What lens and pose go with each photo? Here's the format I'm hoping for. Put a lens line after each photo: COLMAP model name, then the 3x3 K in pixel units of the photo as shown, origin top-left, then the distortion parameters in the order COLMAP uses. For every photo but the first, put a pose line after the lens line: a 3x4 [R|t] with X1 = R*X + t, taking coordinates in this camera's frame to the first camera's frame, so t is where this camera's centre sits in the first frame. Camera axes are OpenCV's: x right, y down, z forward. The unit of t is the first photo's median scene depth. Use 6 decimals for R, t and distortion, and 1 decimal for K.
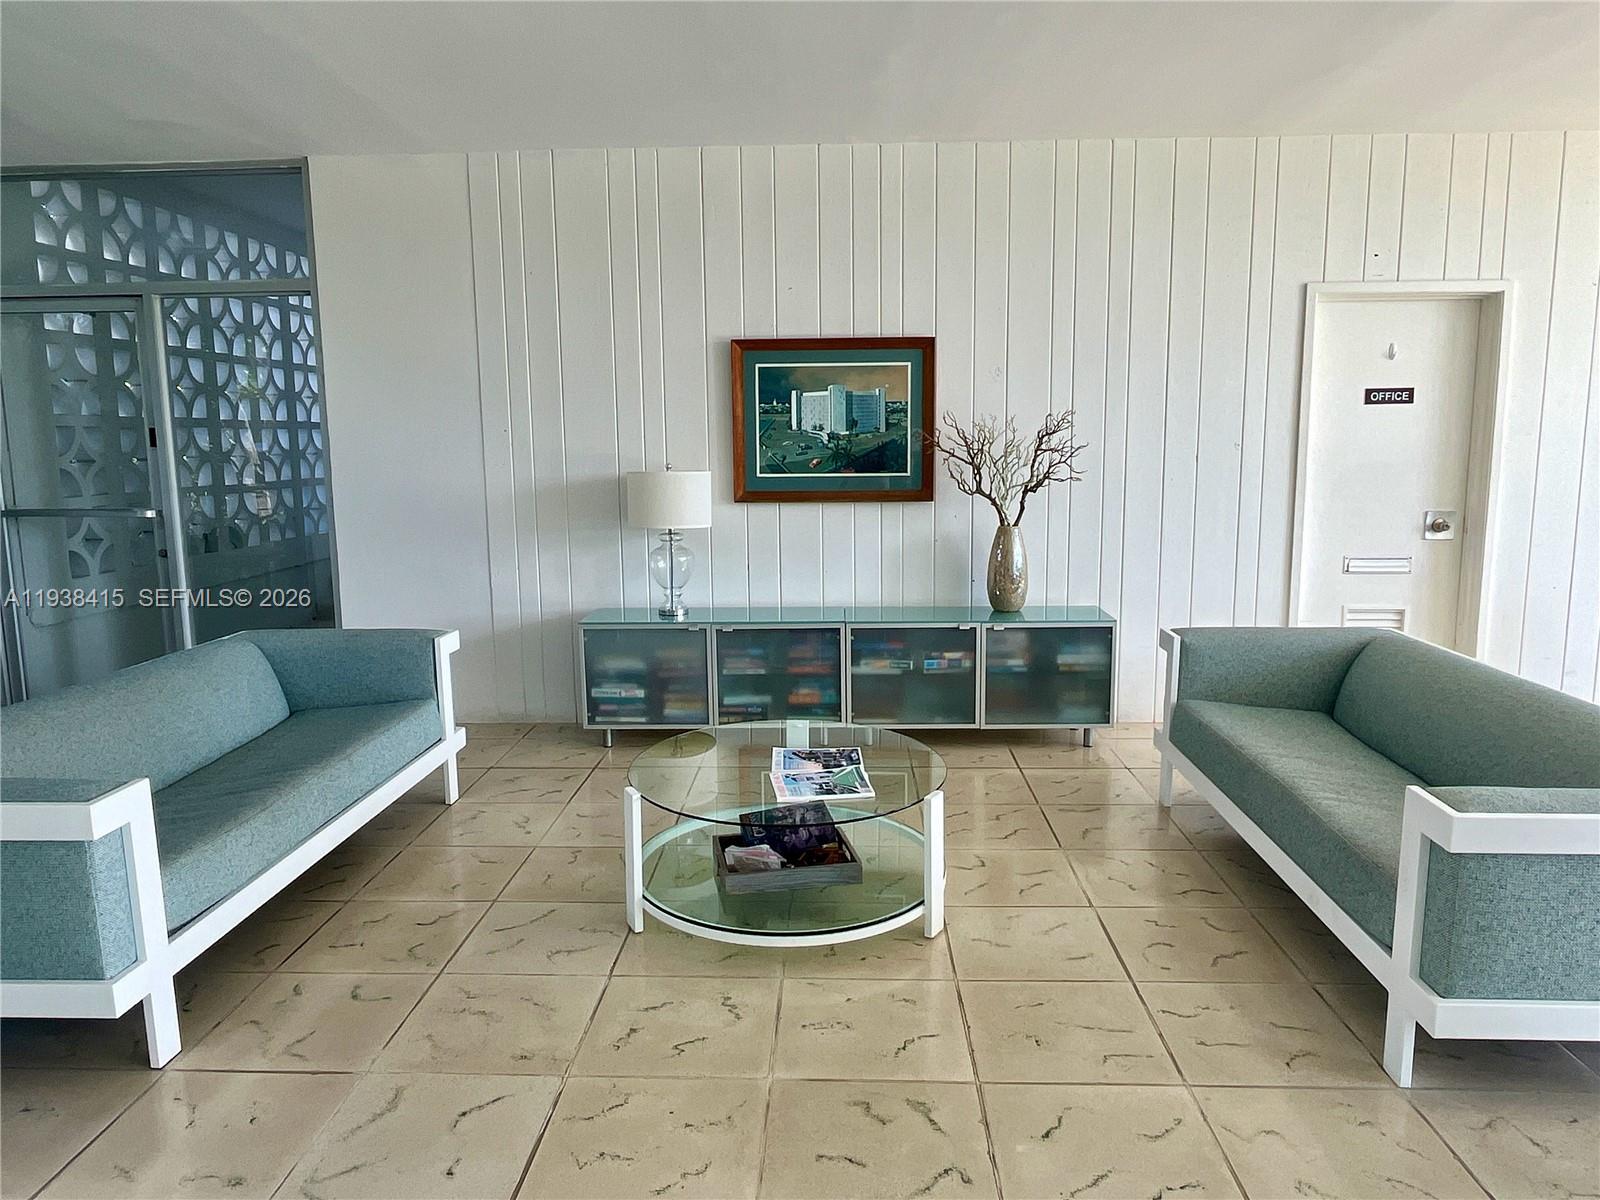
lens RADIAL K [[1075.9, 0, 799.9], [0, 1075.9, 595.7], [0, 0, 1]] dist [0.001121, 0.000202]
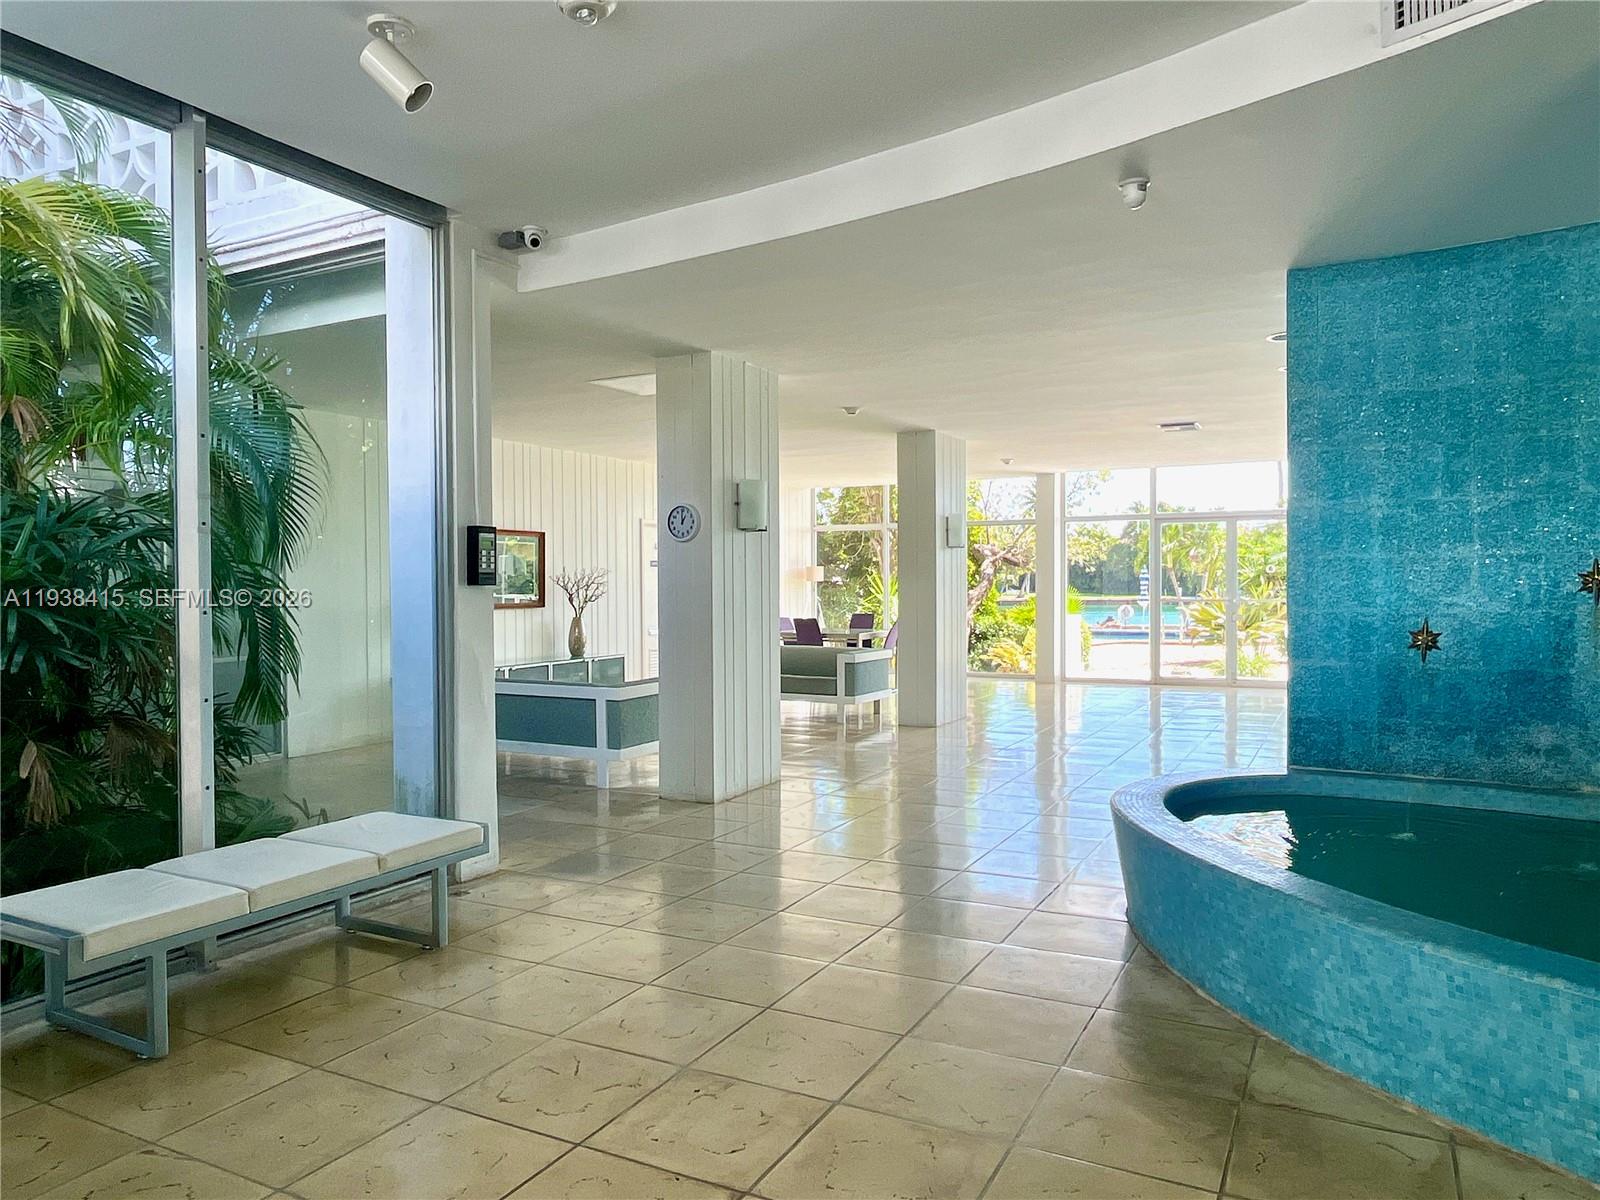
lens RADIAL K [[1075.9, 0, 799.2], [0, 1075.9, 597.9], [0, 0, 1]] dist [0.001121, 0.000202]
pose [[0.426146, -0.004314, 0.904644, -1.610019], [0.138540, 0.988504, -0.060547, 0.093232], [-0.893983, 0.151131, 0.421845, -0.353636]]
